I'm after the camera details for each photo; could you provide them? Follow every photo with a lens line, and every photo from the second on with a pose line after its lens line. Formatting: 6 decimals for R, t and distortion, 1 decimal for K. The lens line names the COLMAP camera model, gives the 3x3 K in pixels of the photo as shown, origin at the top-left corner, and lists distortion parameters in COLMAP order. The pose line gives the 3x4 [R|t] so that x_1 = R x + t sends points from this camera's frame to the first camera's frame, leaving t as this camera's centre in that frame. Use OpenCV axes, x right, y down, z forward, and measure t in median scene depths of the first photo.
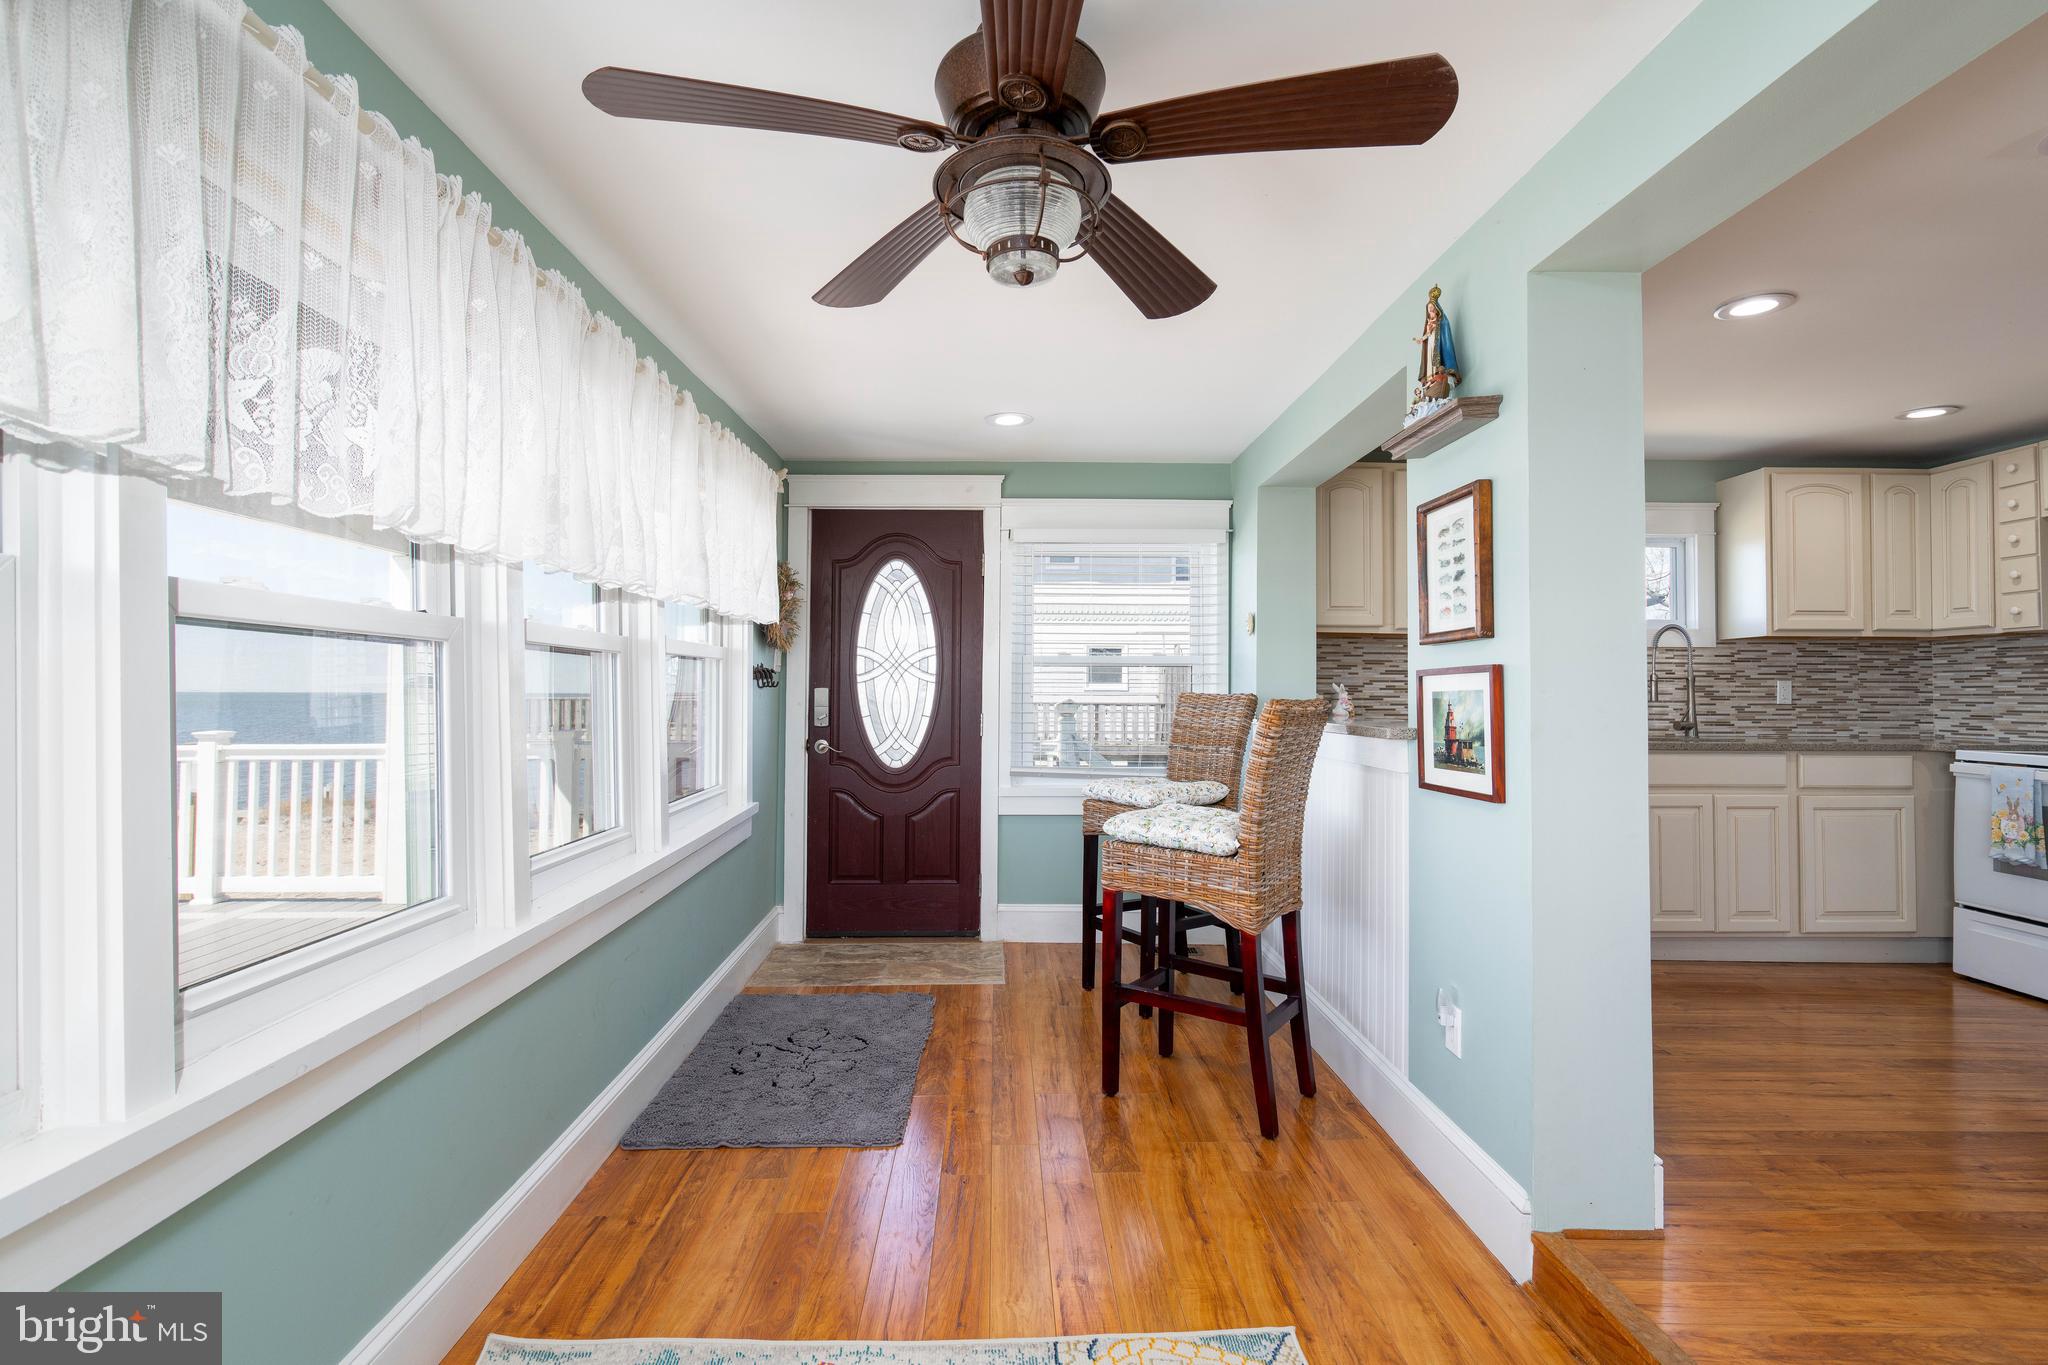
lens RADIAL K [[951.9, 0, 1021.6], [0, 951.9, 669.5], [0, 0, 1]] dist [-0.001864, 0.000320]
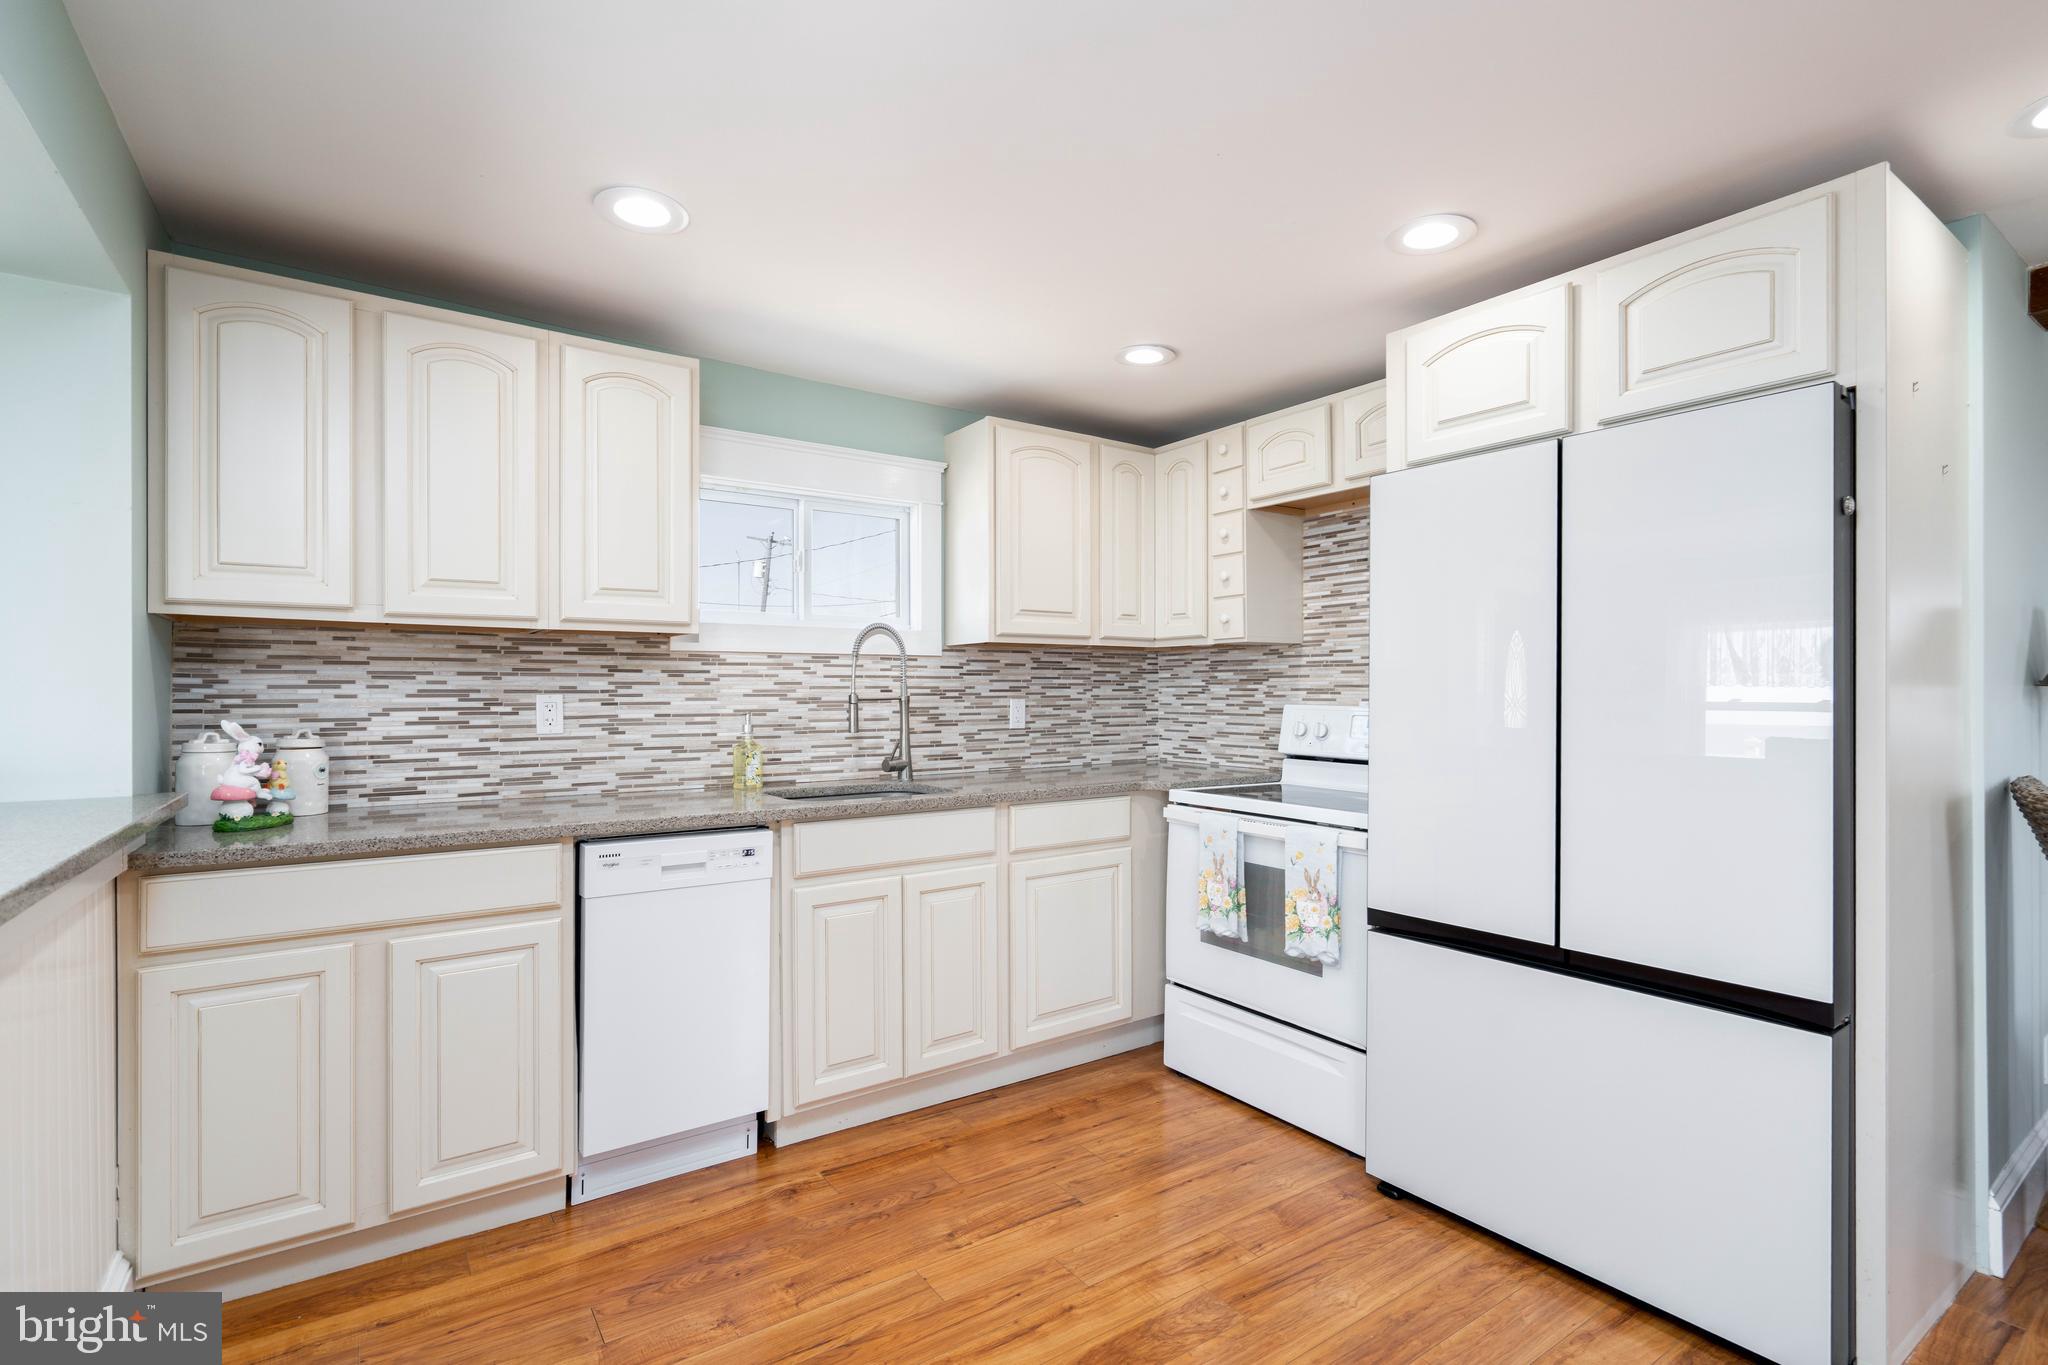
lens RADIAL K [[955.8, 0, 1028.9], [0, 955.8, 688.9], [0, 0, 1]] dist [-0.011627, 0.008856]
pose [[0.825297, -0.006674, 0.564659, 0.372026], [-0.006665, 0.999745, 0.021557, -0.014331], [-0.564659, -0.021554, 0.825043, 0.348899]]
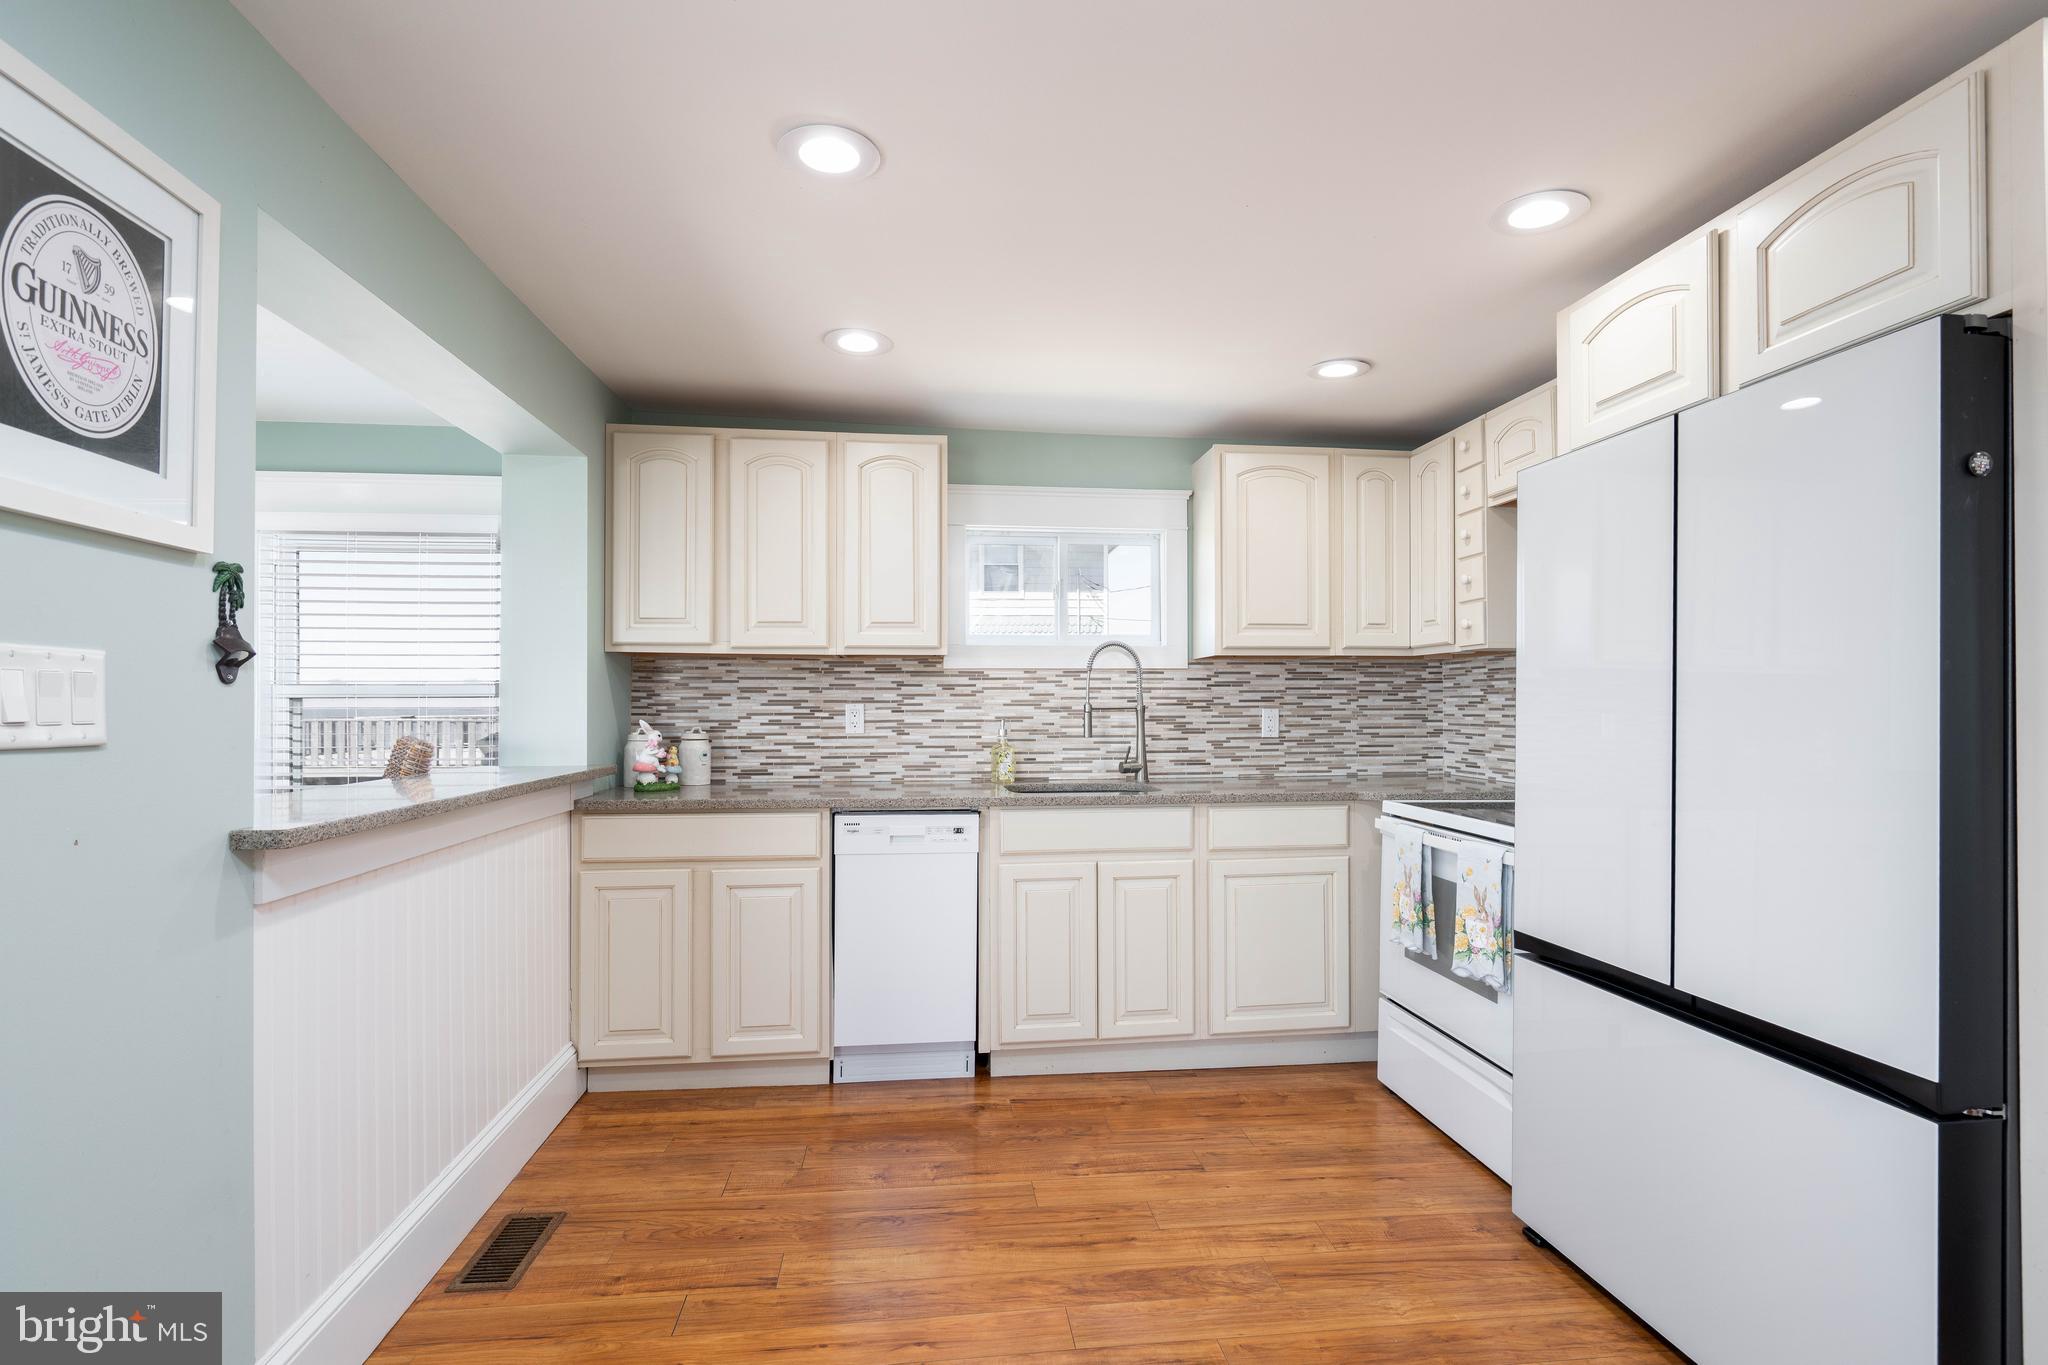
lens RADIAL K [[955.6, 0, 1023.6], [0, 955.6, 695.1], [0, 0, 1]] dist [-0.003103, 0.000355]
pose [[0.994532, -0.007296, 0.104174, 0.521163], [0.005761, 0.999871, 0.015024, -0.014193], [-0.104270, -0.014341, 0.994446, 0.209076]]
